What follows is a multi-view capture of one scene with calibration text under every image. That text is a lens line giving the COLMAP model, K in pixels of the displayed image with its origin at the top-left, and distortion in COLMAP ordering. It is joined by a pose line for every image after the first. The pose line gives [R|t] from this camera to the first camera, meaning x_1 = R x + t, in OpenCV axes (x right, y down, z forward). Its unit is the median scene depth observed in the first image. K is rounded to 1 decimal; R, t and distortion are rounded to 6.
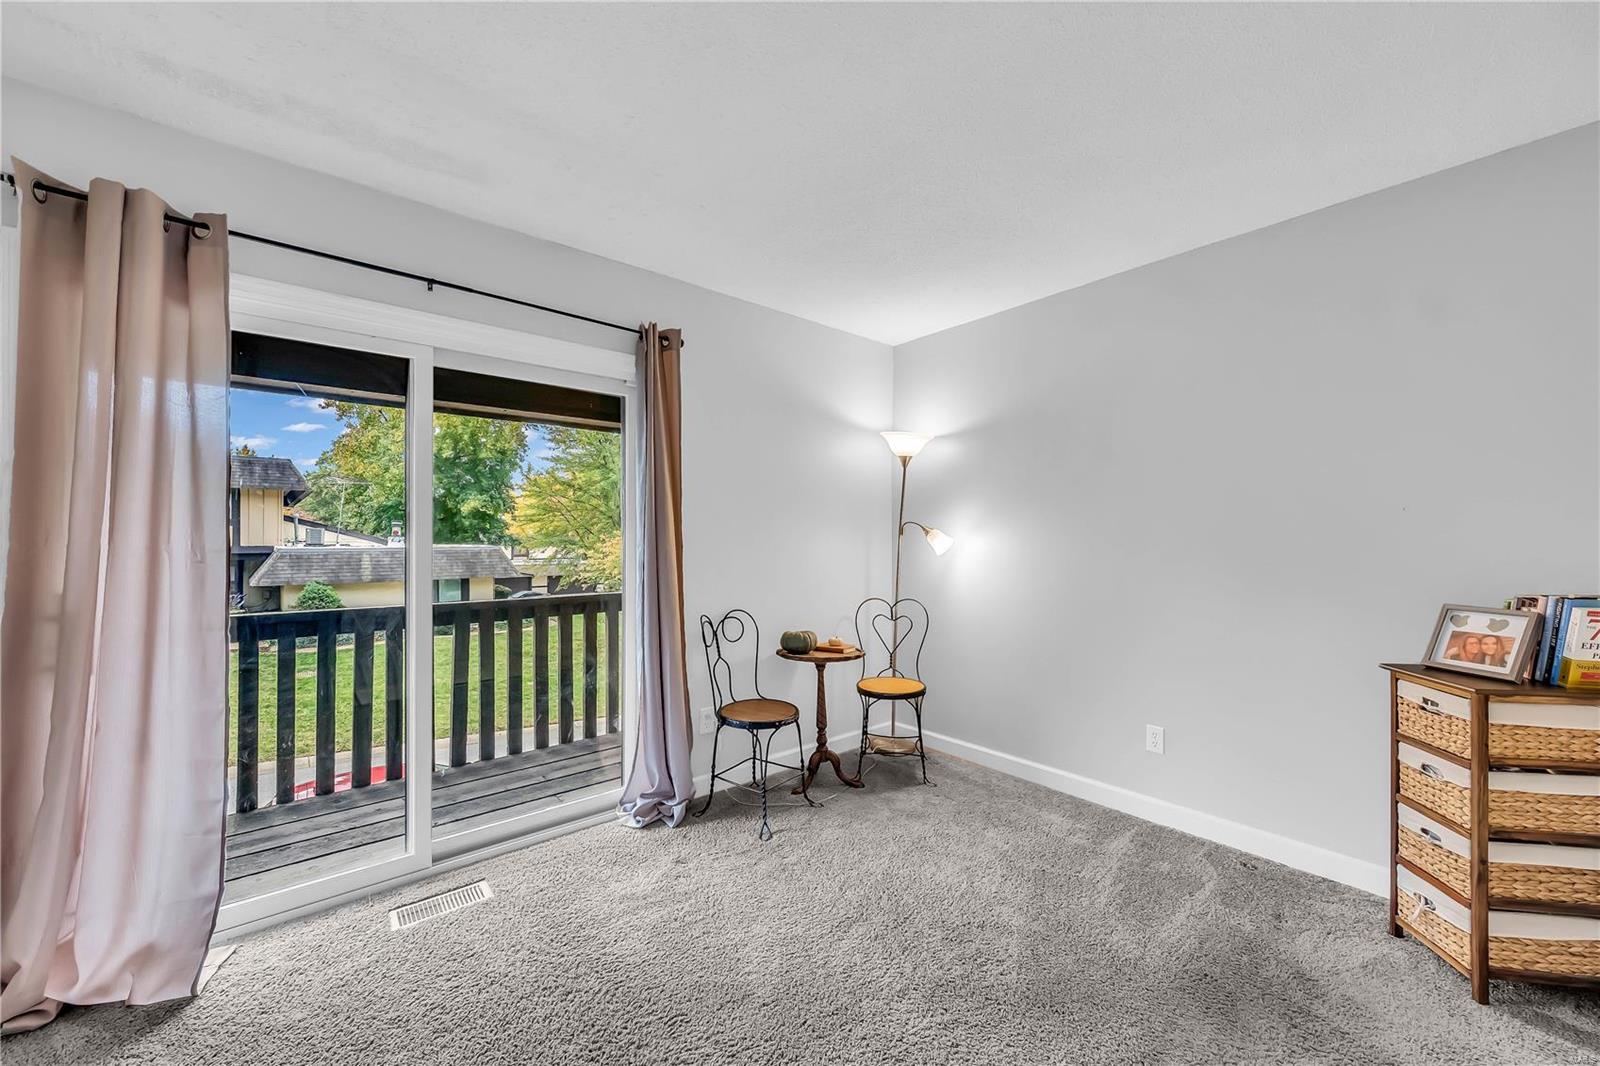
lens RADIAL K [[598.8, 0, 795.6], [0, 598.8, 524.3], [0, 0, 1]] dist [0.001570, 0.000364]
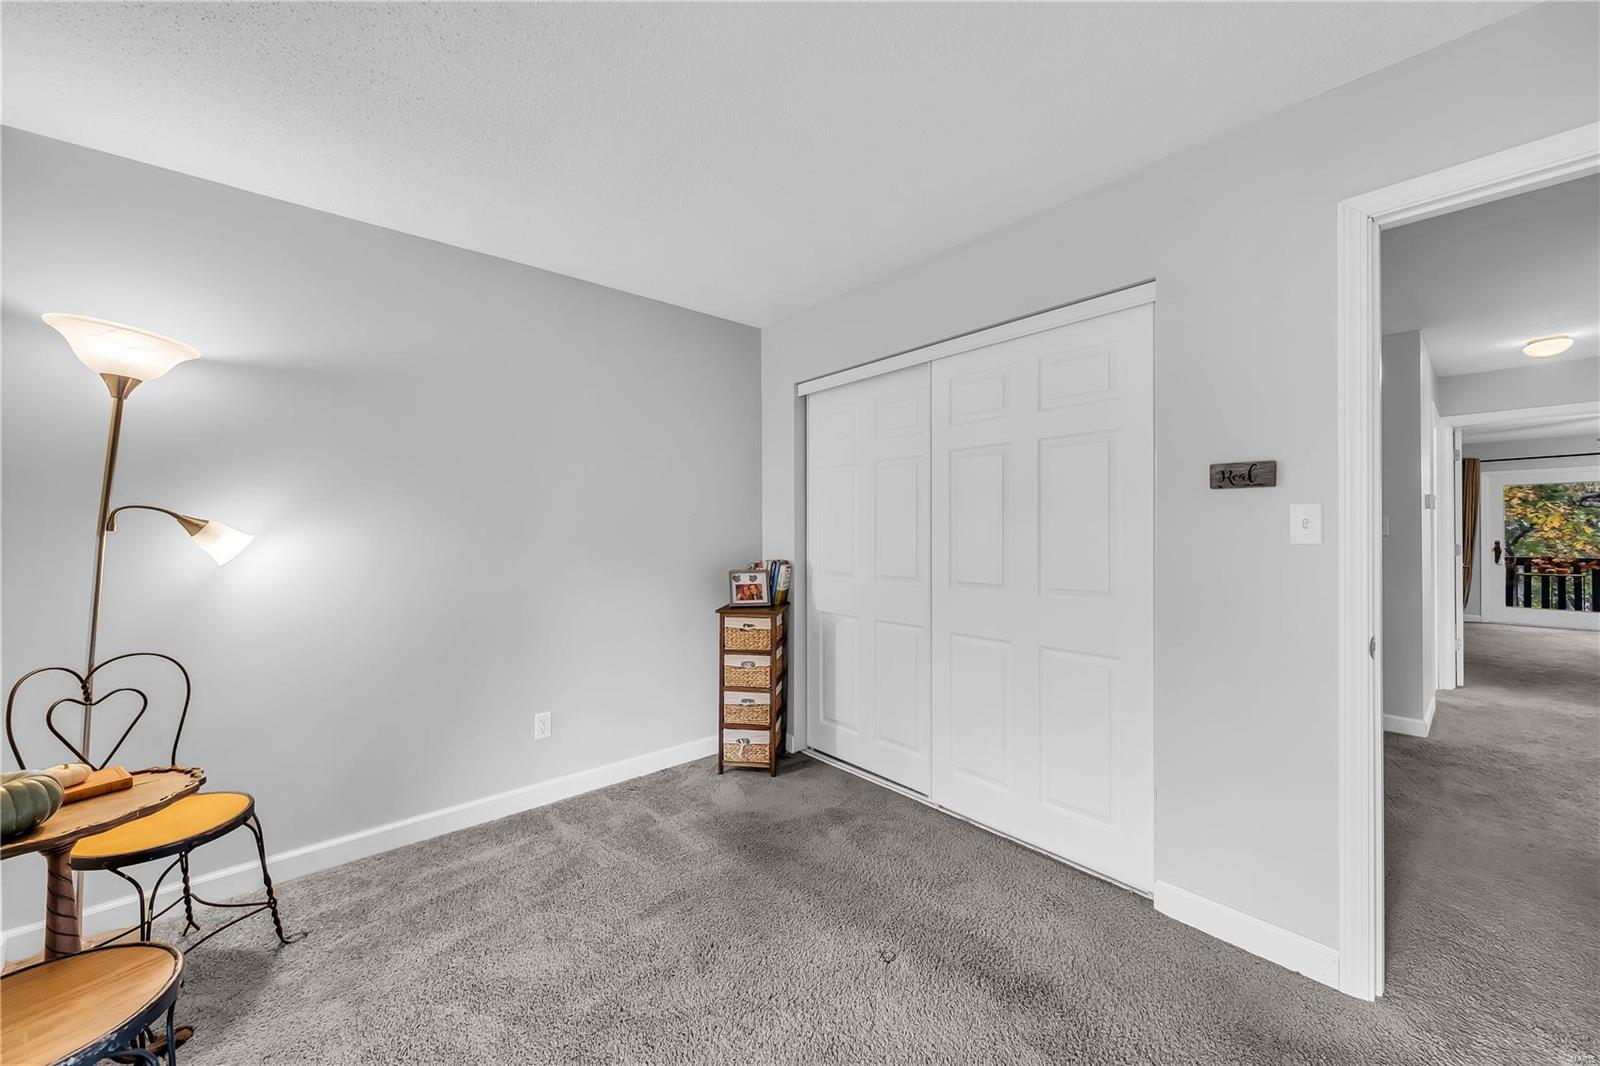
lens RADIAL K [[598.8, 0, 795.6], [0, 598.8, 524.3], [0, 0, 1]] dist [0.001570, 0.000364]
pose [[-0.020864, 0.006800, 0.999759, -0.643457], [-0.018713, 0.999799, -0.007191, 0.008738], [-0.999607, -0.018858, -0.020732, 0.822276]]
